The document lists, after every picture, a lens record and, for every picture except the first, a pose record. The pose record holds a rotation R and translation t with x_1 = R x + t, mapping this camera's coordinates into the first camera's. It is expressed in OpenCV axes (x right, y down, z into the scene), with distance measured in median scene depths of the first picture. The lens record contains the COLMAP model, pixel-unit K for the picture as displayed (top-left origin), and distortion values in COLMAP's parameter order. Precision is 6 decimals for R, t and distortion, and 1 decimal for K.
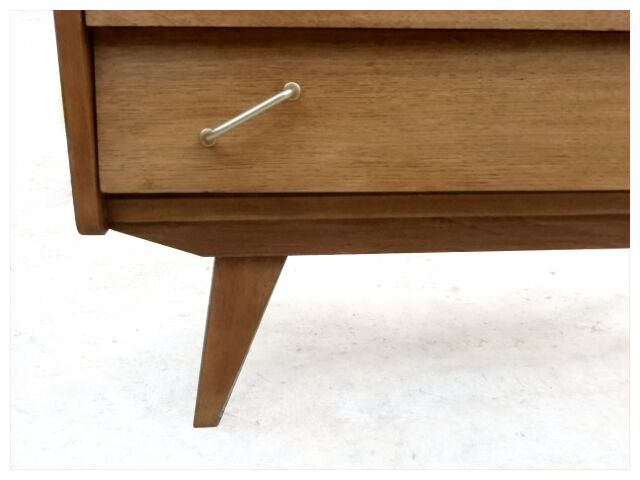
lens RADIAL K [[702.1, 0, 320.0], [0, 702.1, 240.0], [0, 0, 1]] dist [-0.004970, -0.004069]
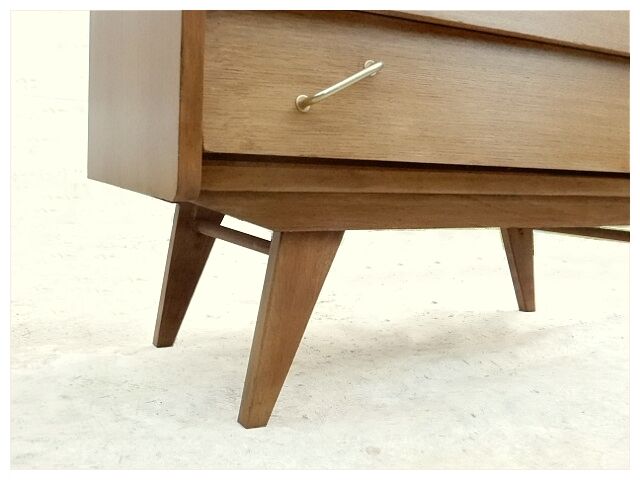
lens RADIAL K [[702.1, 0, 320.0], [0, 702.1, 240.0], [0, 0, 1]] dist [-0.004970, -0.004069]
pose [[0.905771, -0.013862, 0.423541, -0.575520], [0.094459, 0.980923, -0.169903, 0.228128], [-0.413106, 0.193901, 0.889801, 0.109327]]
